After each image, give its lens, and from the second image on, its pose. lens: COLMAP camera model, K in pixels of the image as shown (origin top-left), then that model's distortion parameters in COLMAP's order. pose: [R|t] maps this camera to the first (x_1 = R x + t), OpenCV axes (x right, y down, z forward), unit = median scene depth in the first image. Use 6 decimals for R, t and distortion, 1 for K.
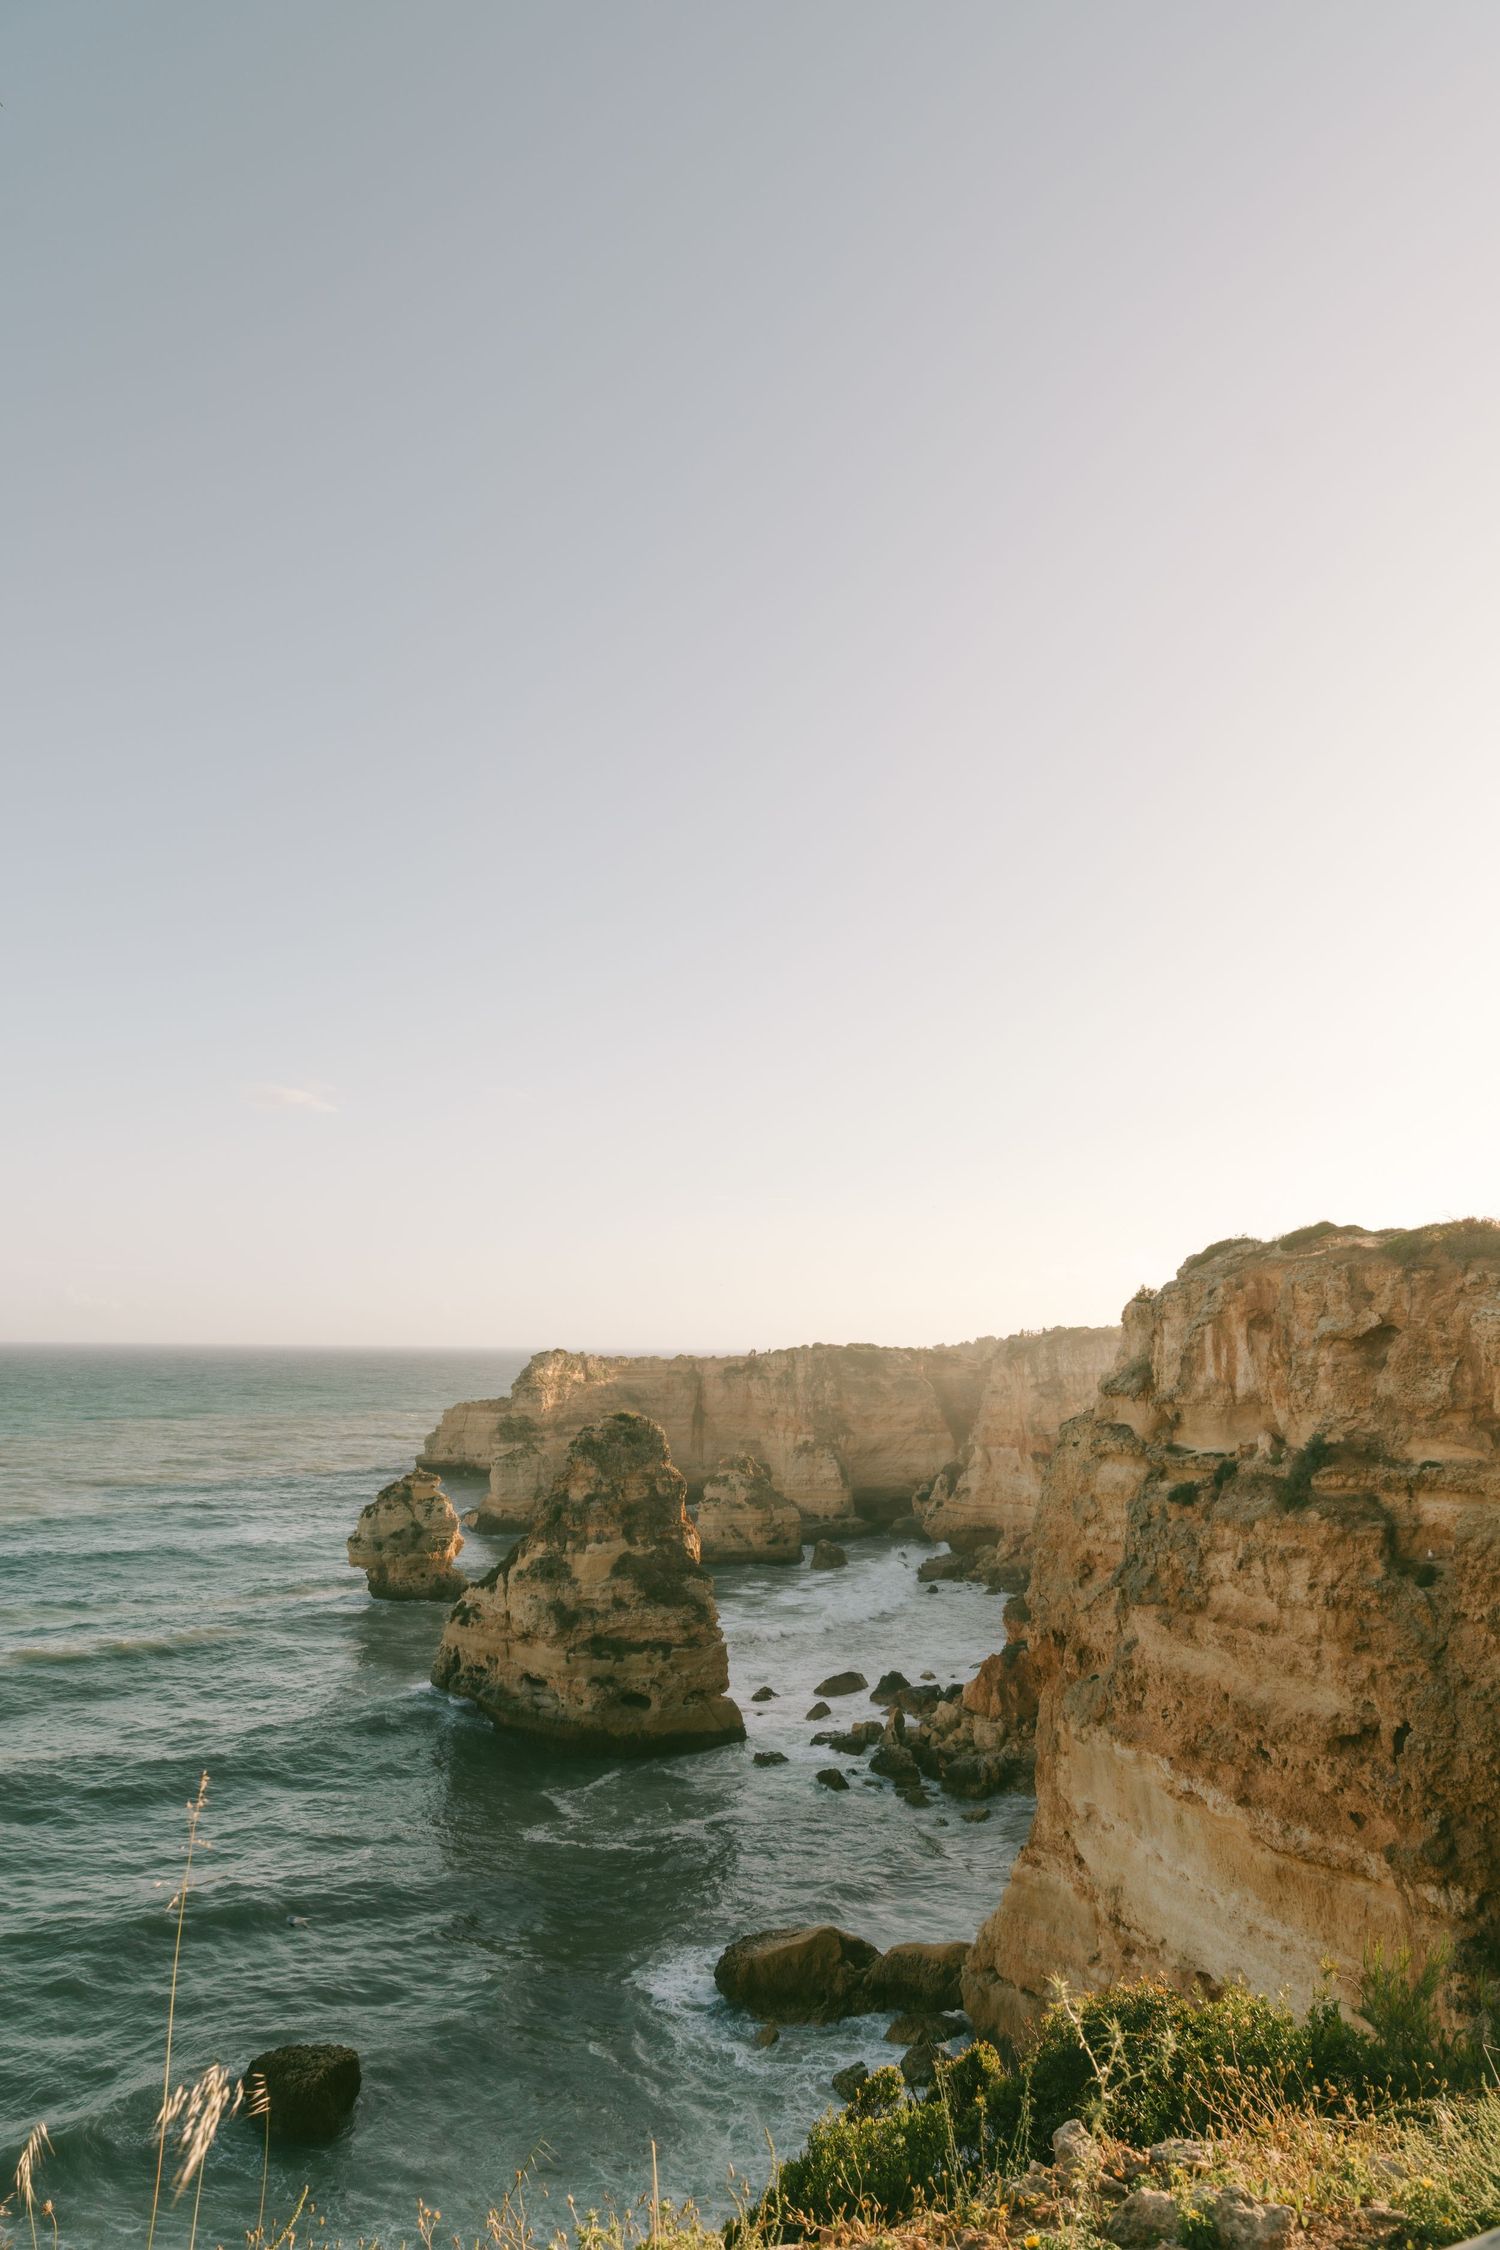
lens RADIAL K [[1526.9, 0, 750.0], [0, 1526.9, 1125.0], [0, 0, 1]] dist [-0.016441, 0.014628]
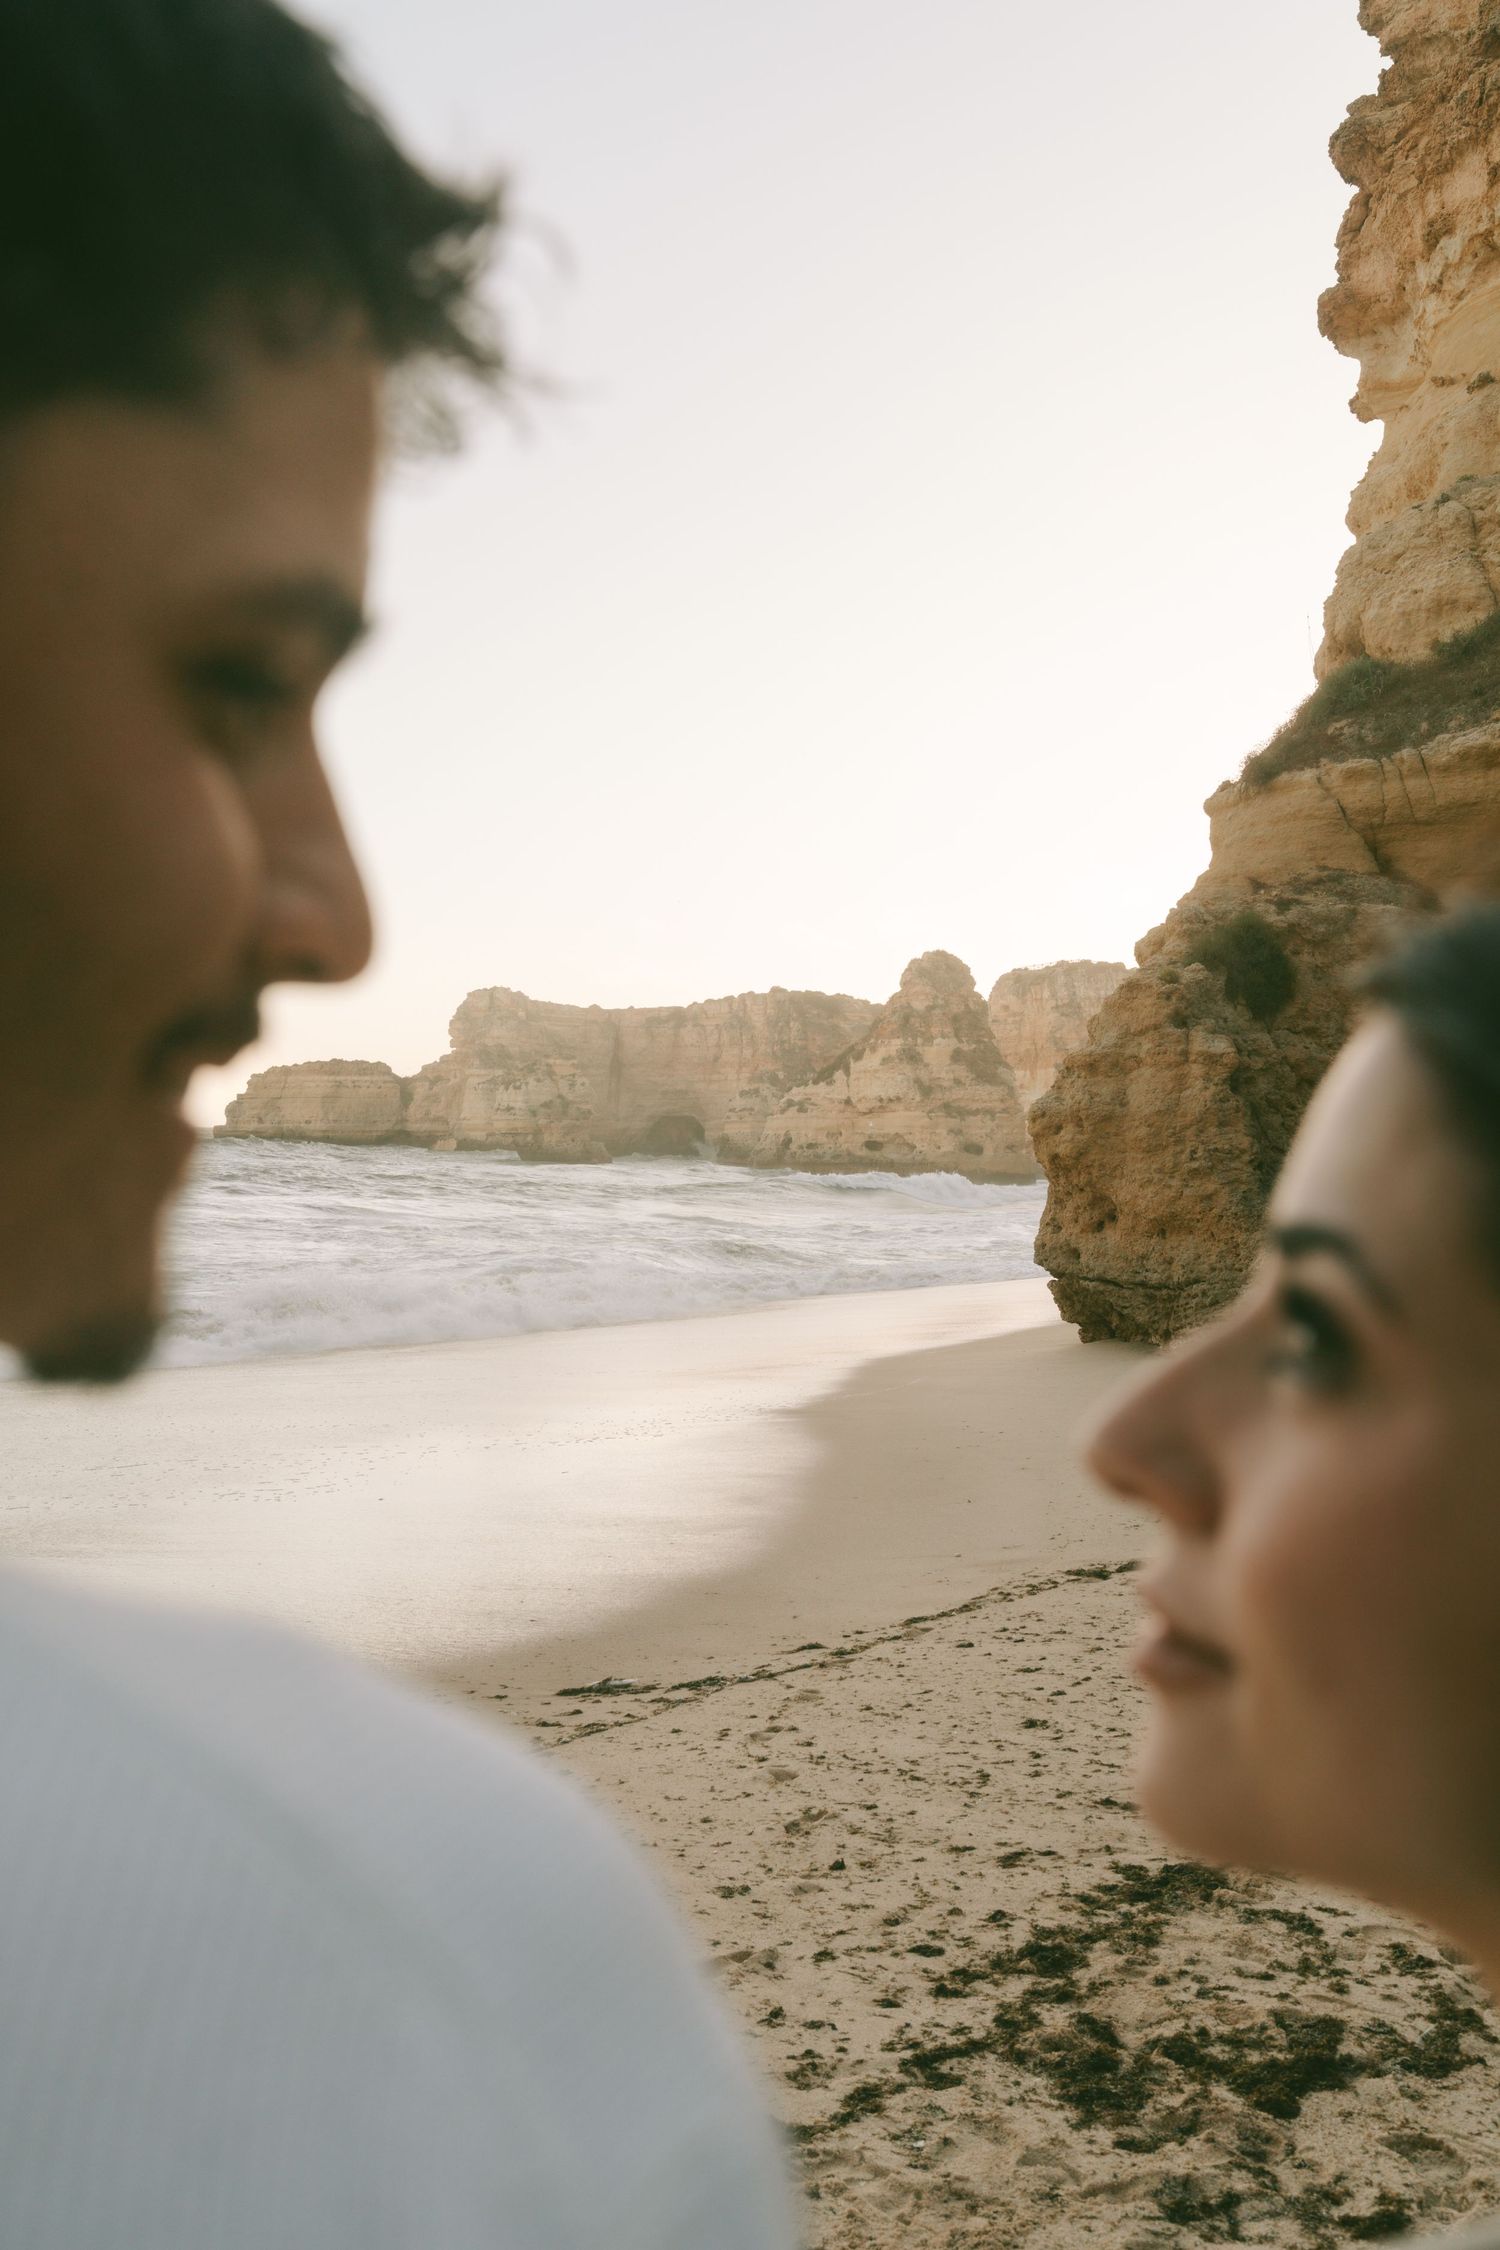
lens RADIAL K [[2102.9, 0, 750.0], [0, 2102.9, 1125.0], [0, 0, 1]] dist [-0.004841, 0.018270]
pose [[0.962555, 0.024696, 0.269960, -0.496781], [-0.061853, 0.989581, 0.130011, 0.077739], [-0.263937, -0.141840, 0.954054, -0.479245]]
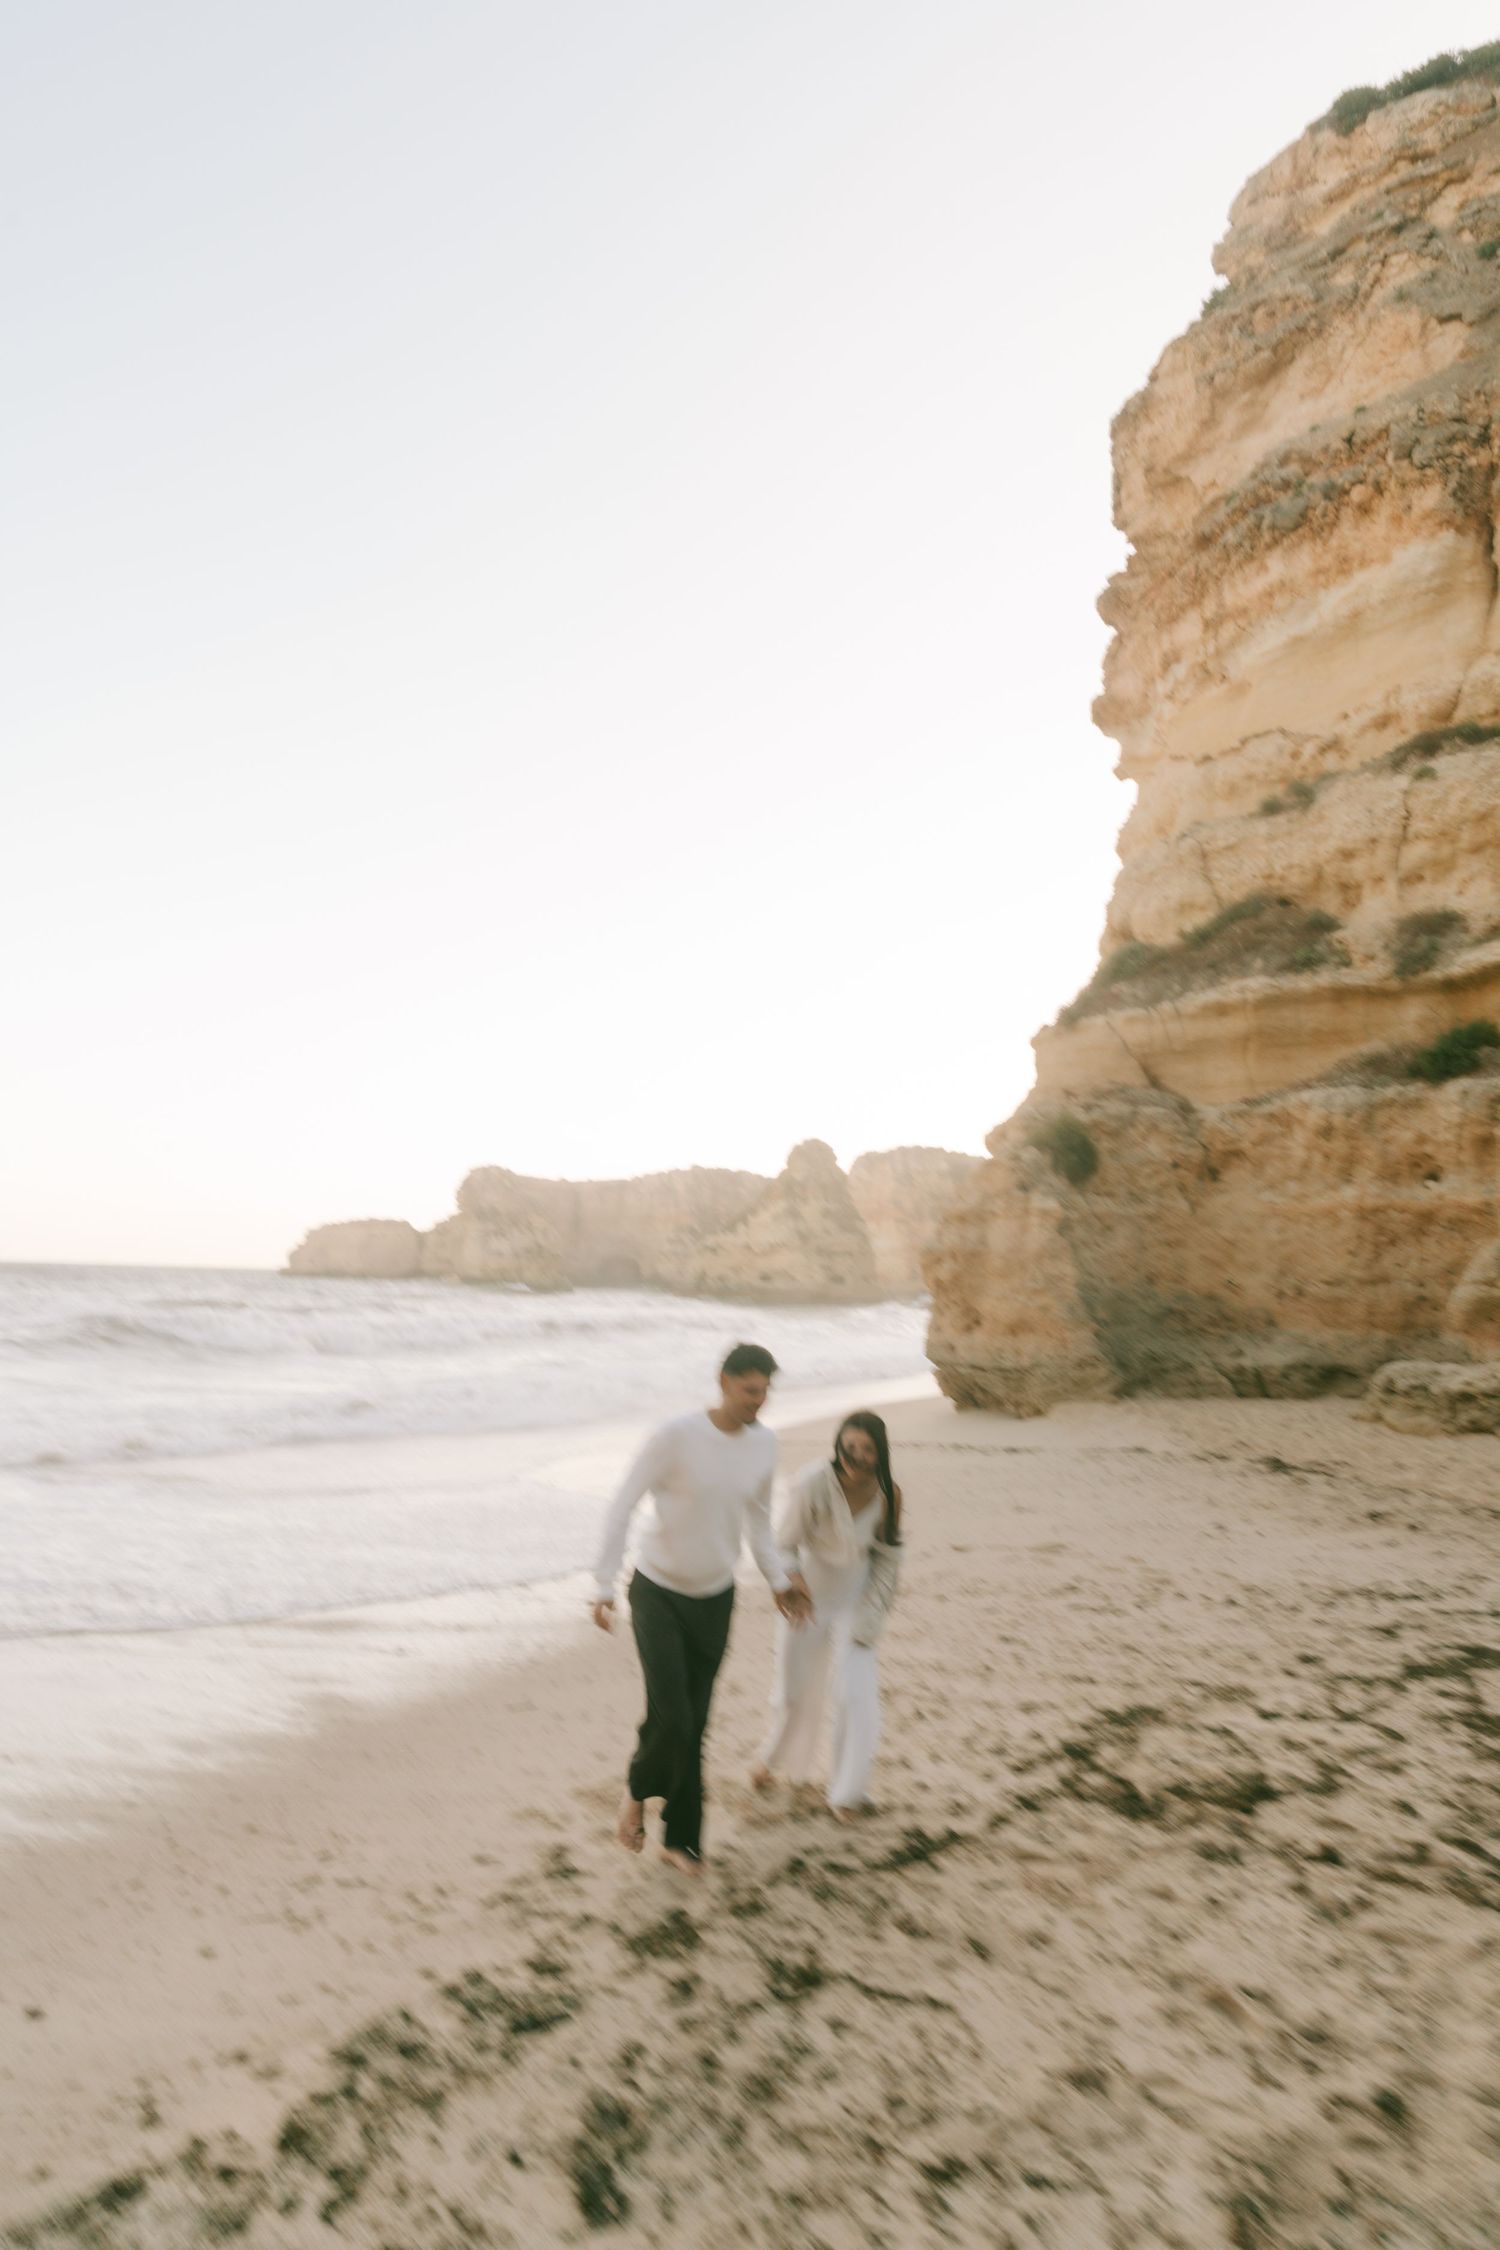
lens RADIAL K [[1526.8, 0, 758.0], [0, 1526.8, 1131.3], [0, 0, 1]] dist [-0.012775, 0.010036]
pose [[0.945851, 0.048256, 0.320994, -0.502431], [-0.064545, 0.997101, 0.040293, 0.077613], [-0.318119, -0.058829, 0.946224, -0.483296]]
